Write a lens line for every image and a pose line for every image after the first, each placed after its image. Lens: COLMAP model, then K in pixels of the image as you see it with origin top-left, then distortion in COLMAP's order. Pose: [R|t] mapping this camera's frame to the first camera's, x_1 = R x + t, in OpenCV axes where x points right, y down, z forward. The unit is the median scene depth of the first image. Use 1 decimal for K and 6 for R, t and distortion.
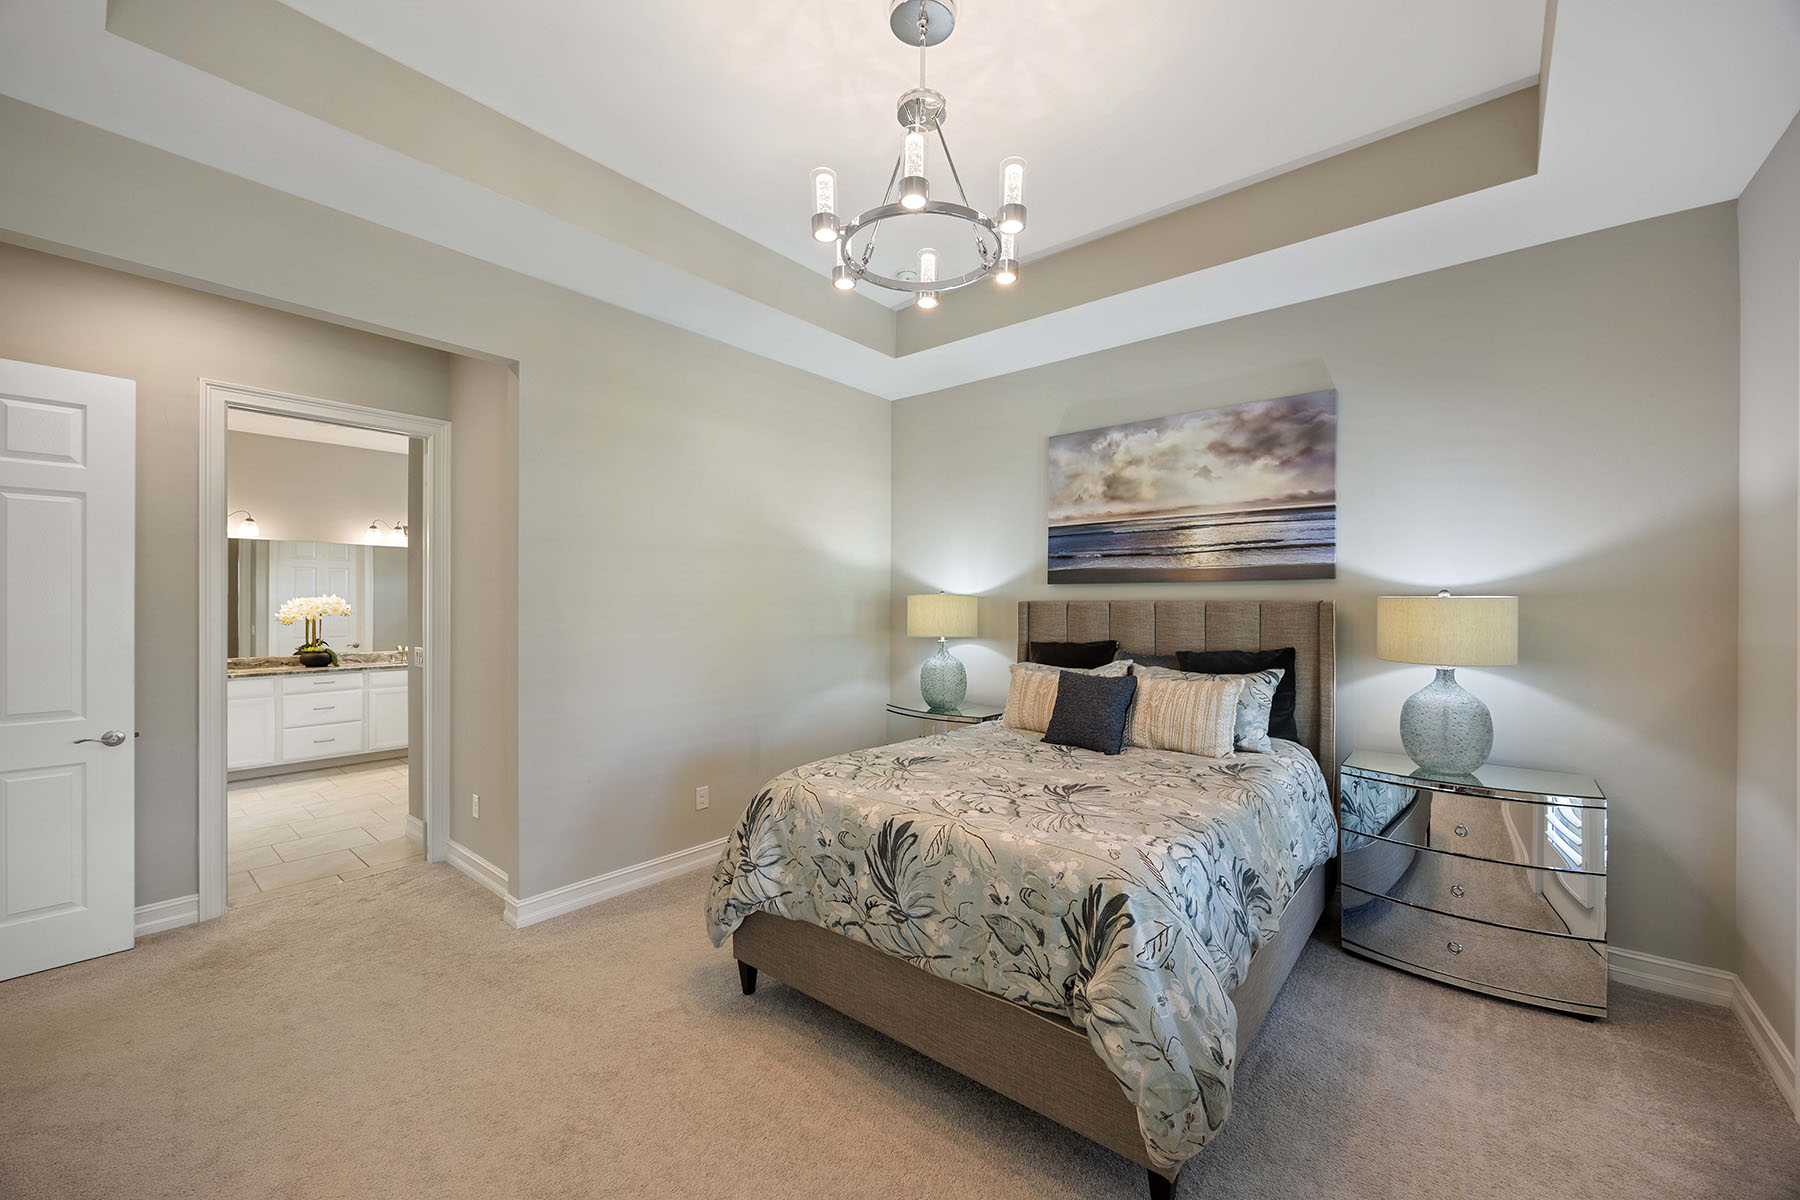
lens RADIAL K [[688.9, 0, 905.7], [0, 688.9, 600.2], [0, 0, 1]] dist [-0.002585, -0.000009]
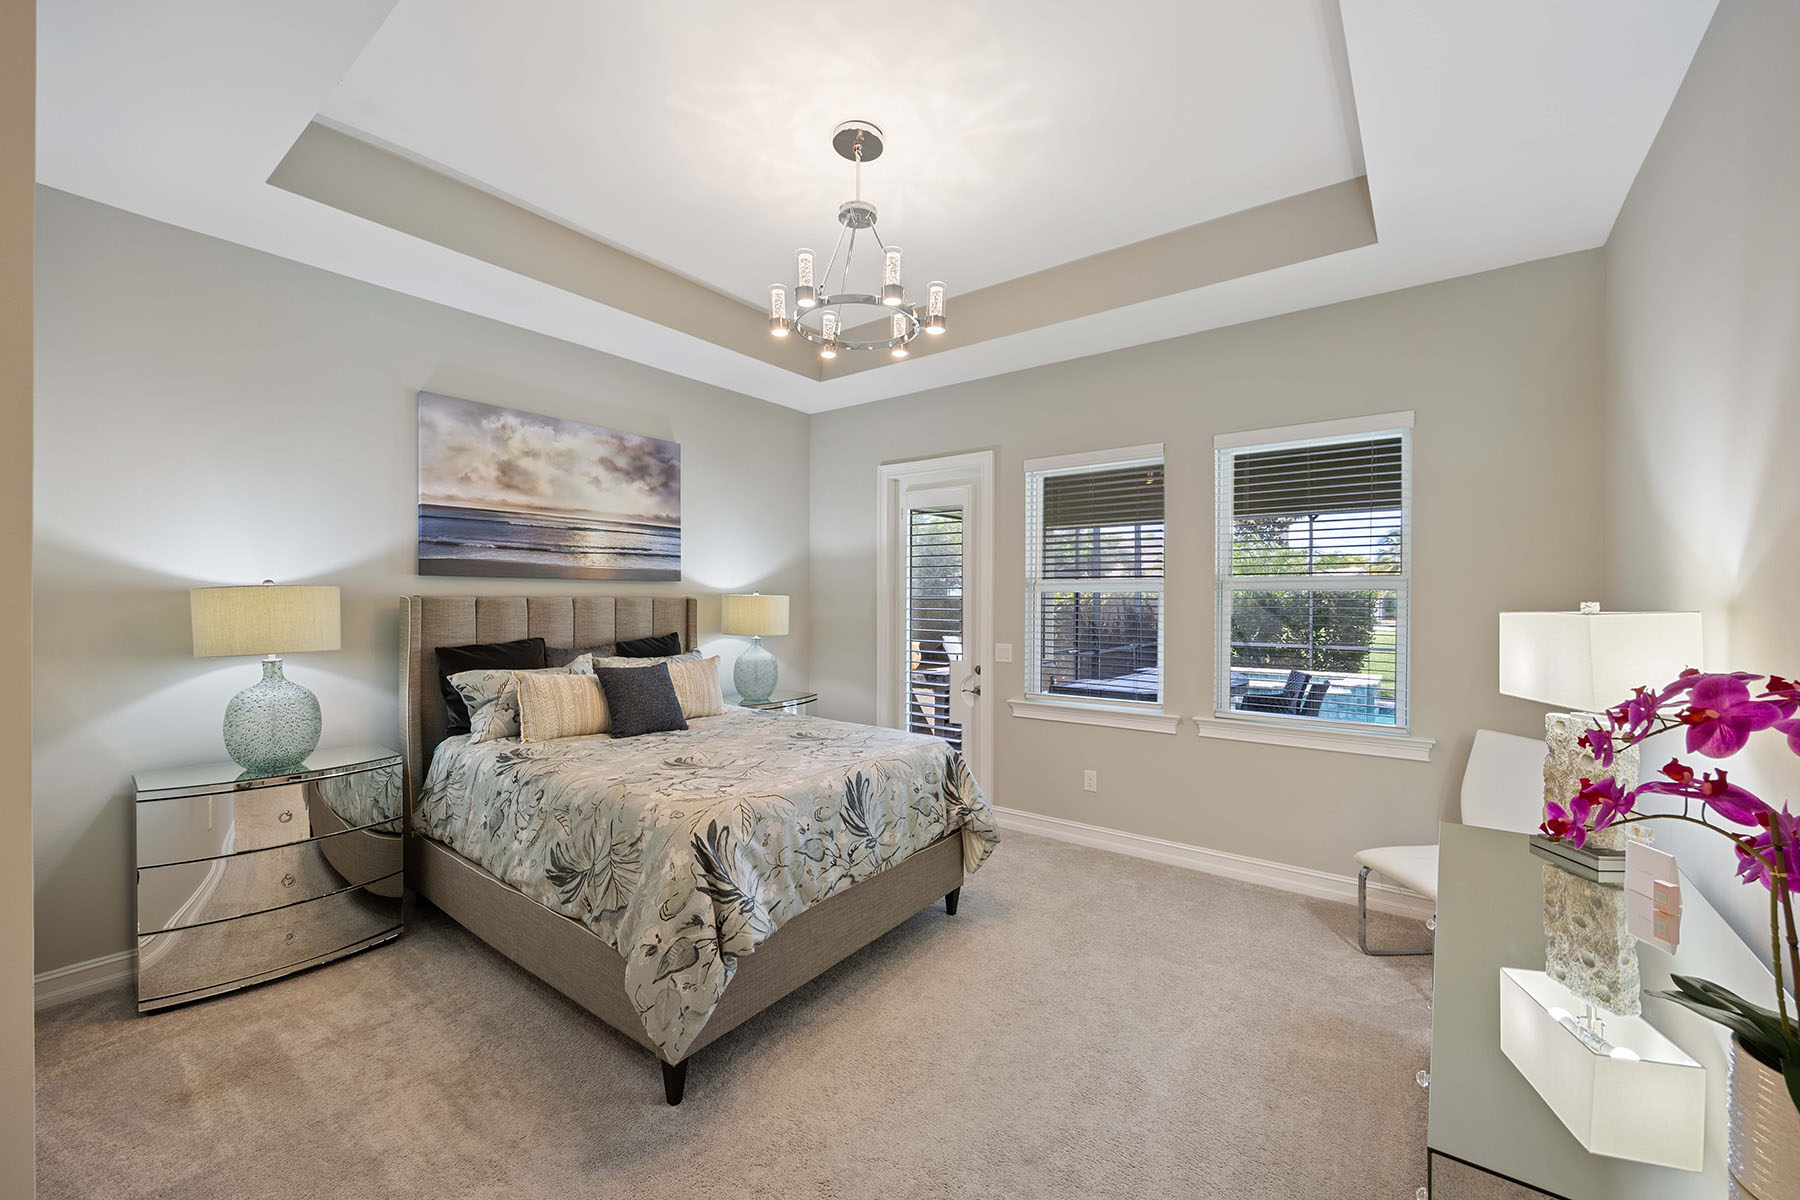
lens RADIAL K [[704.5, 0, 910.1], [0, 704.5, 593.3], [0, 0, 1]] dist [-0.002519, -0.000355]
pose [[-0.045618, 0.004973, 0.998947, -0.715857], [-0.009164, 0.999943, -0.005397, -0.003227], [-0.998917, -0.009400, -0.045570, 0.530247]]
